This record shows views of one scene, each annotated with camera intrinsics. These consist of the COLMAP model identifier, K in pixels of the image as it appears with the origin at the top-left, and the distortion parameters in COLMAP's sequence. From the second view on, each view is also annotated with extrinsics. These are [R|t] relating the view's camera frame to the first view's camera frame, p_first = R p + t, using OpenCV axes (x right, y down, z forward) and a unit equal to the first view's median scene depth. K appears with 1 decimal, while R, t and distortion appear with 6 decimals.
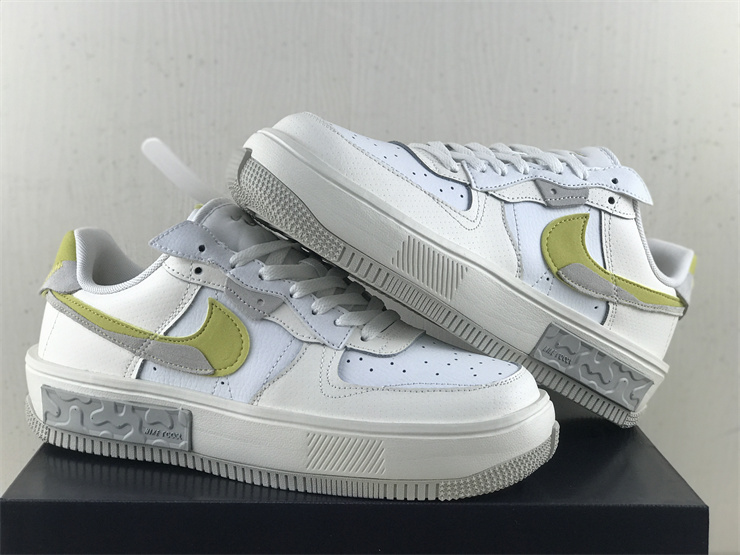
lens RADIAL K [[1245.2, 0, 365.9], [0, 1245.2, 293.8], [0, 0, 1]] dist [-0.042992, 0.000000]
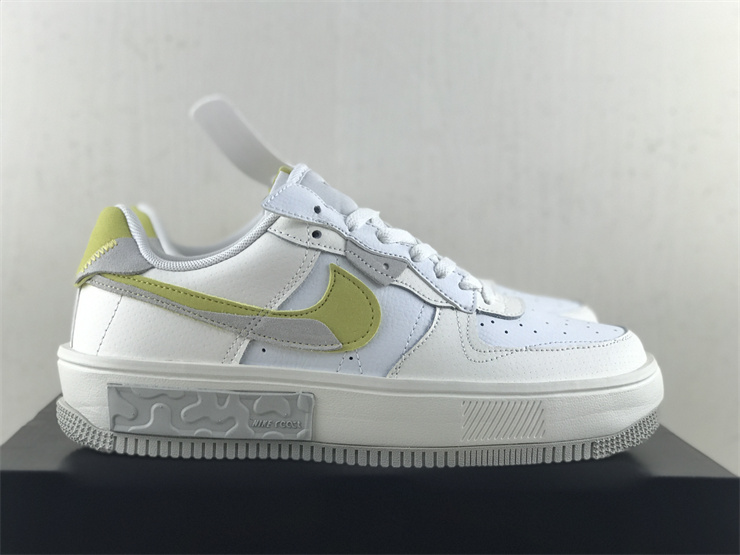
lens RADIAL K [[1245.2, 0, 379.1], [0, 1245.2, 290.4], [0, 0, 1]] dist [-0.042992, 0.000000]
pose [[0.915261, -0.036007, 0.401249, -0.450509], [0.072440, 0.994473, -0.075995, 0.091902], [-0.396295, 0.098622, 0.912811, 0.166381]]
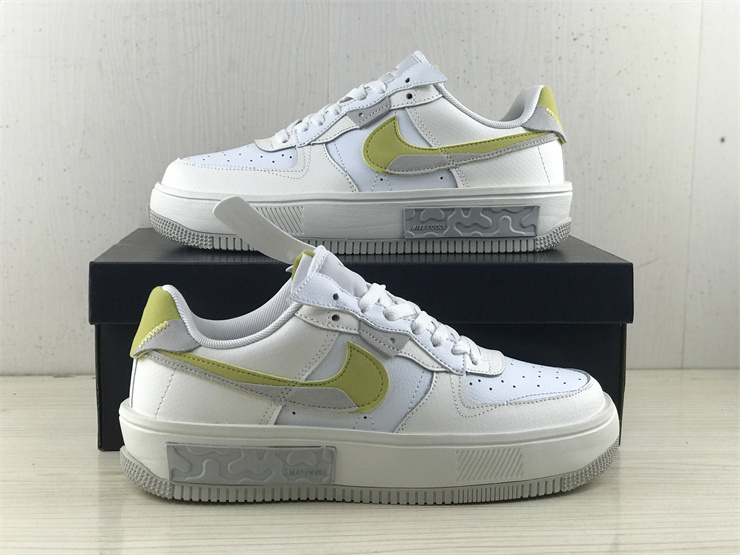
lens RADIAL K [[1245.2, 0, 369.6], [0, 1245.2, 267.7], [0, 0, 1]] dist [-0.042992, 0.000000]
pose [[0.903535, -0.080151, 0.420951, -0.558013], [0.088905, 0.996039, -0.001175, -0.057933], [-0.419190, 0.038486, 0.907083, -0.003354]]
